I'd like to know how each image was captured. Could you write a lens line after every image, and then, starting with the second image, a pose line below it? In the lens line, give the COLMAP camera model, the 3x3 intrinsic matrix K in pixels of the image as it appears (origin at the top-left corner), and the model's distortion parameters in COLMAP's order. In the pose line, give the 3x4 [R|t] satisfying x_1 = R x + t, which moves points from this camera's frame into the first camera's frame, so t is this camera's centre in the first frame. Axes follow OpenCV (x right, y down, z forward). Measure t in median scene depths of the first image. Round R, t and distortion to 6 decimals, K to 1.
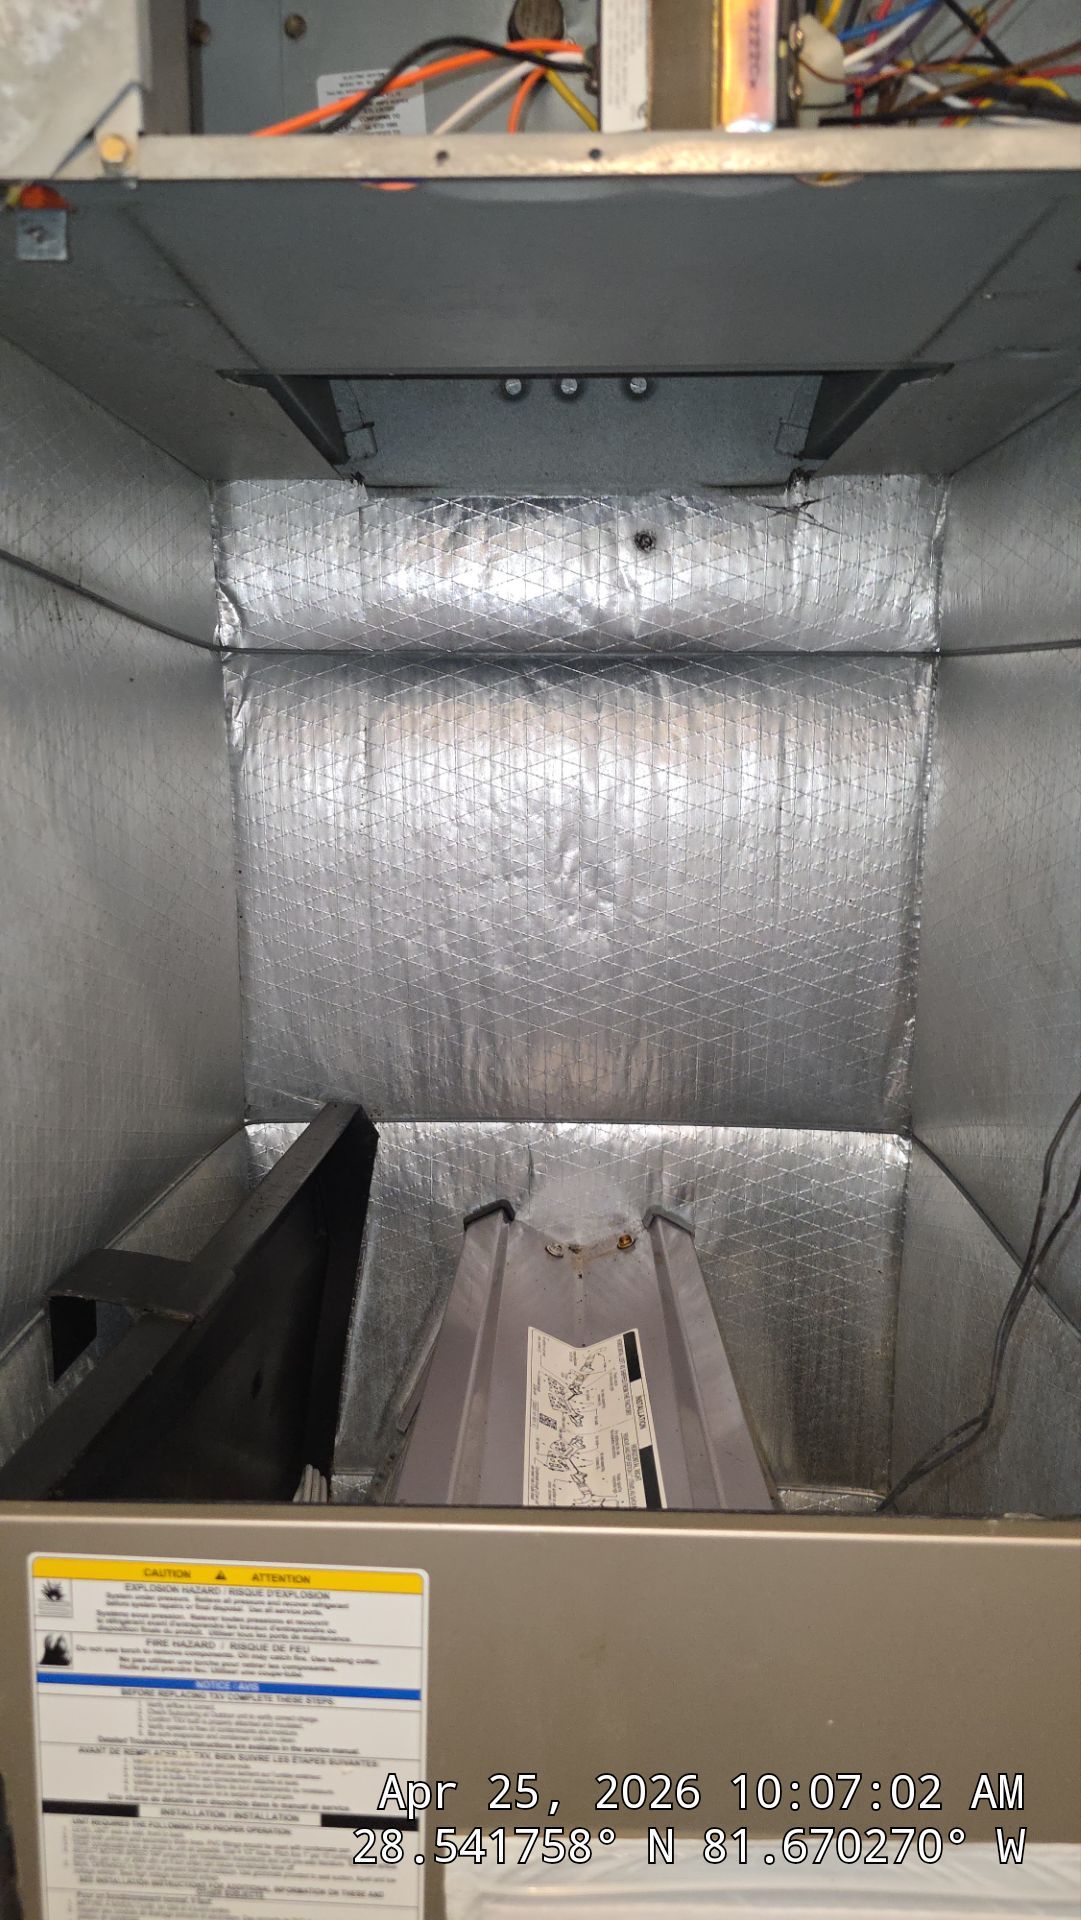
lens RADIAL K [[1298.1, 0, 537.4], [0, 1298.1, 968.2], [0, 0, 1]] dist [0.032947, -0.048674]
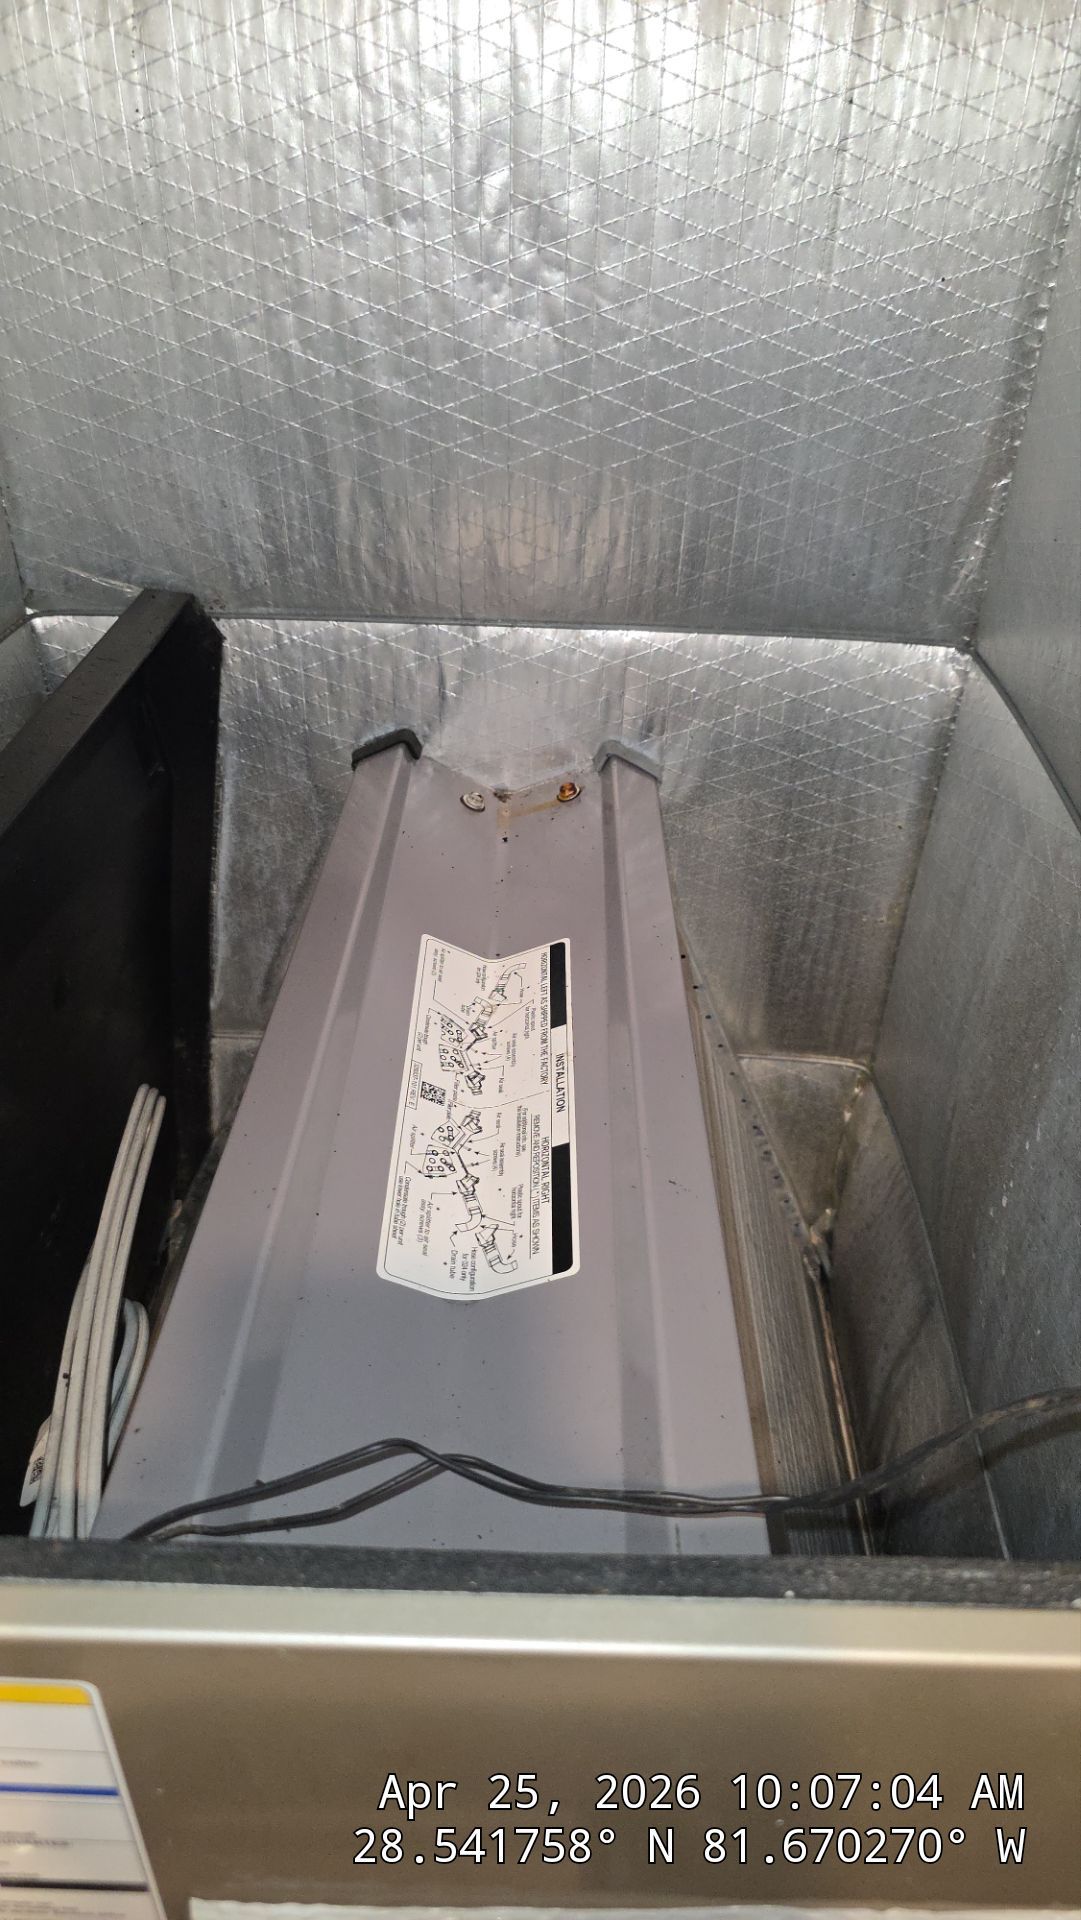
lens RADIAL K [[1298.1, 0, 544.2], [0, 1298.1, 972.0], [0, 0, 1]] dist [0.032947, -0.048674]
pose [[0.999678, 0.017772, 0.018098, 0.042738], [-0.023980, 0.894743, 0.445938, -0.028846], [-0.008268, -0.446228, 0.894881, 0.289594]]
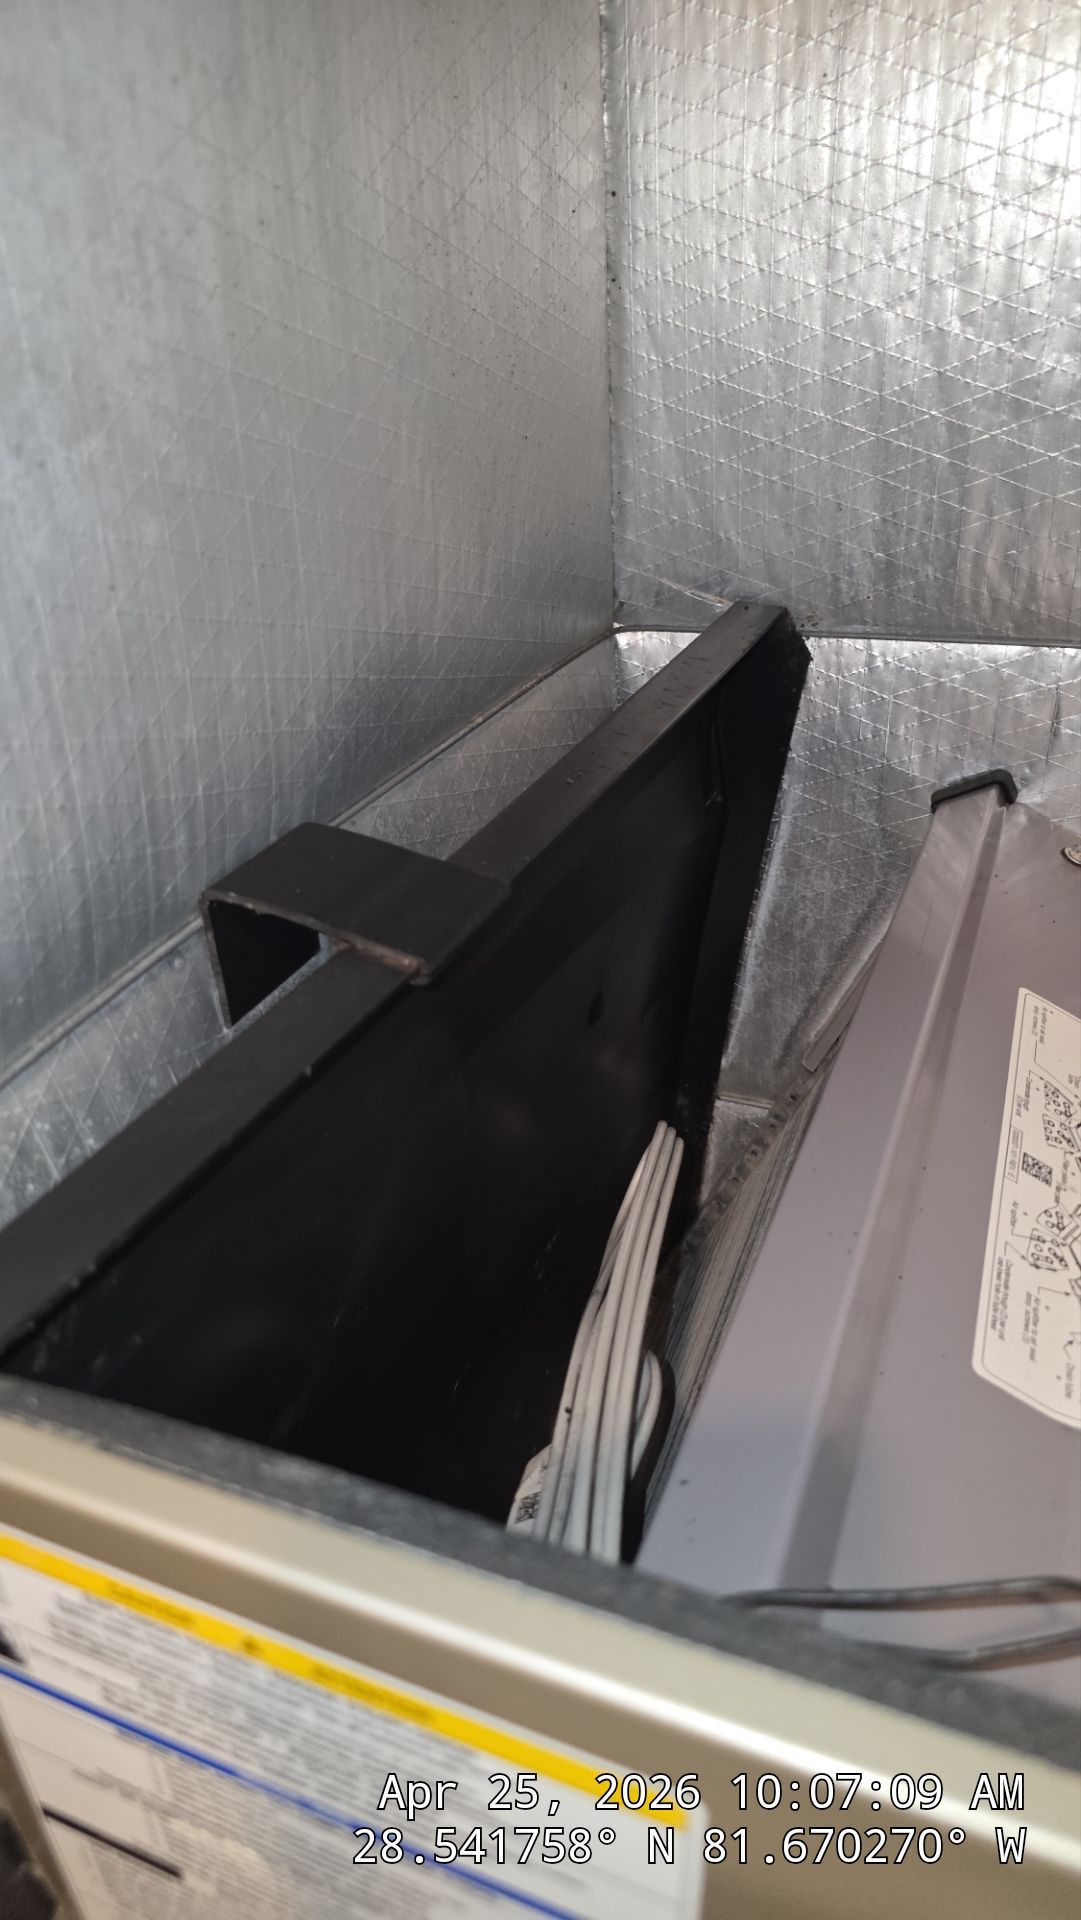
lens RADIAL K [[1298.1, 0, 506.6], [0, 1298.1, 987.5], [0, 0, 1]] dist [0.032947, -0.048674]
pose [[0.929111, 0.135894, -0.343927, -0.017415], [0.001288, 0.928836, 0.370488, 0.041173], [0.369799, -0.344668, 0.862817, 0.329720]]
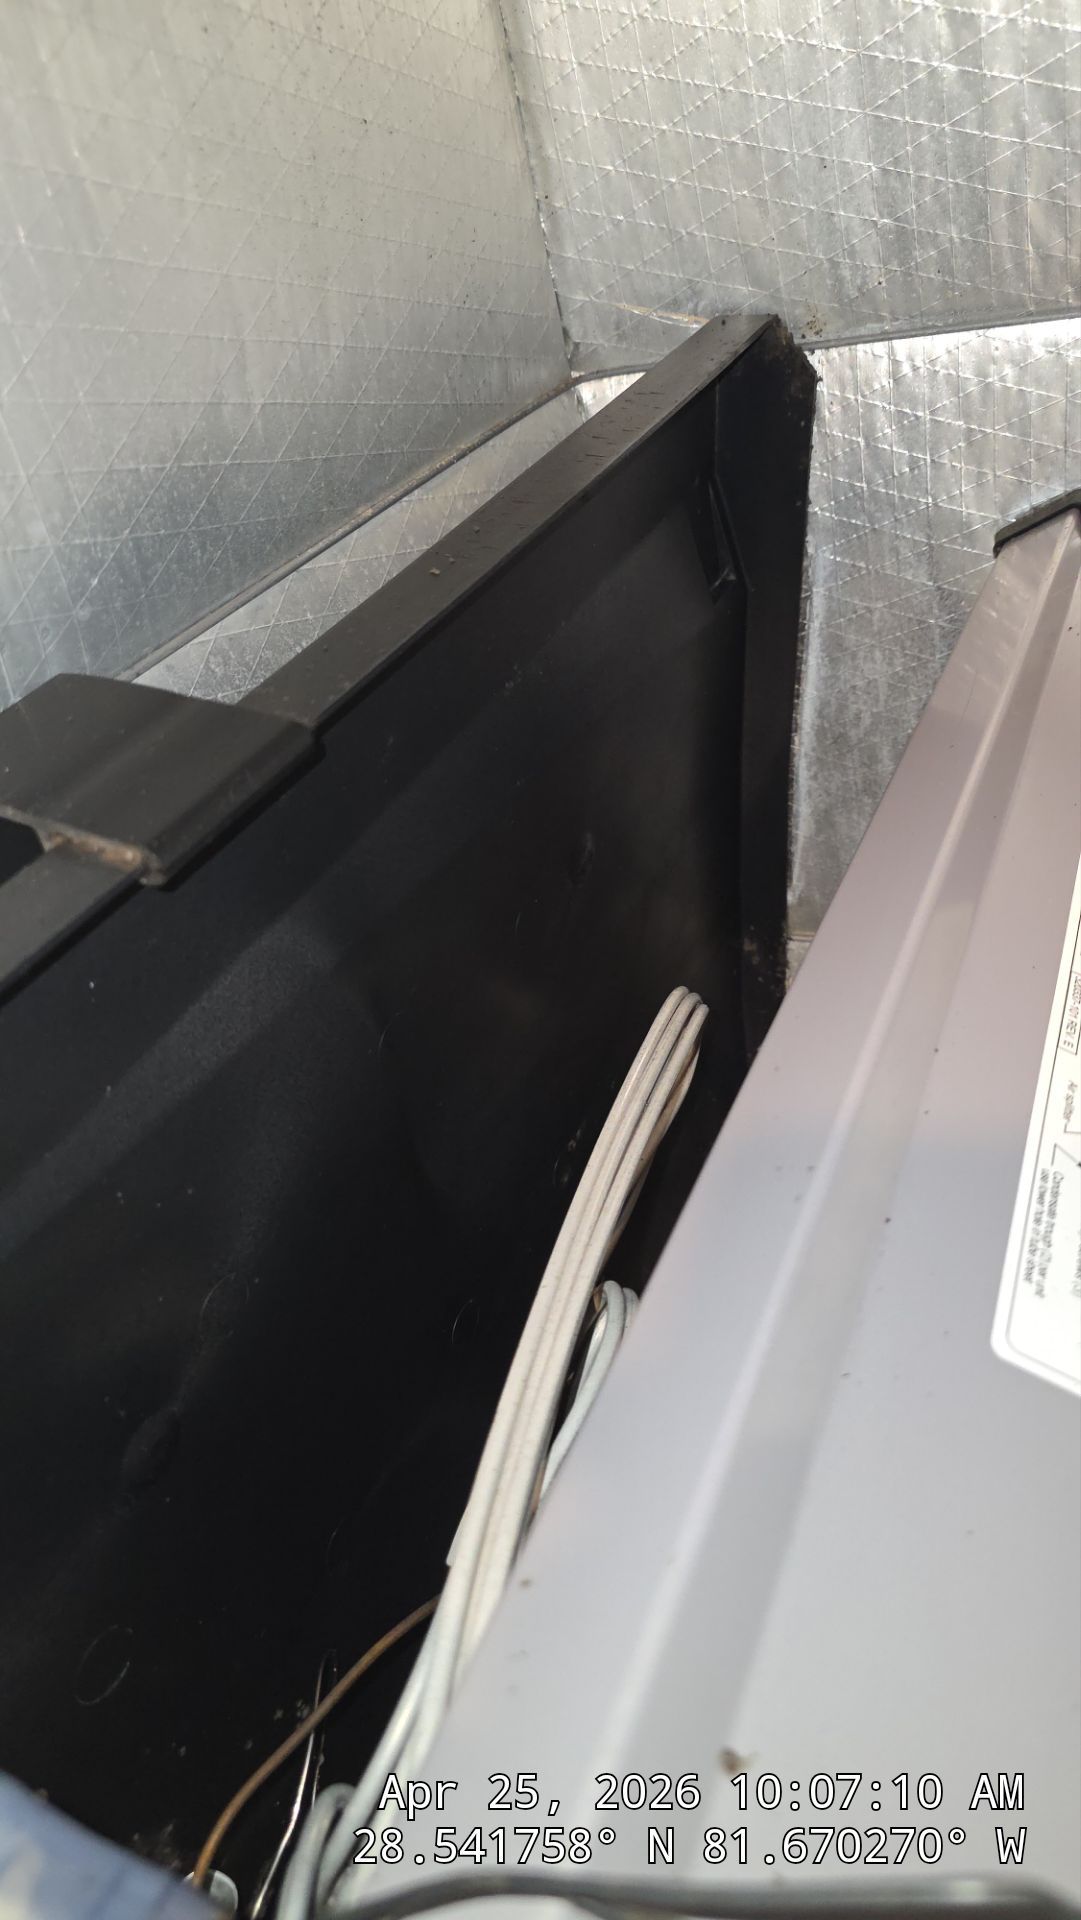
lens RADIAL K [[1298.1, 0, 550.9], [0, 1298.1, 947.3], [0, 0, 1]] dist [0.032947, -0.048674]
pose [[0.899799, 0.072557, -0.430229, 0.019503], [0.144406, 0.880974, 0.450590, 0.081578], [0.411715, -0.467568, 0.782222, 0.461581]]
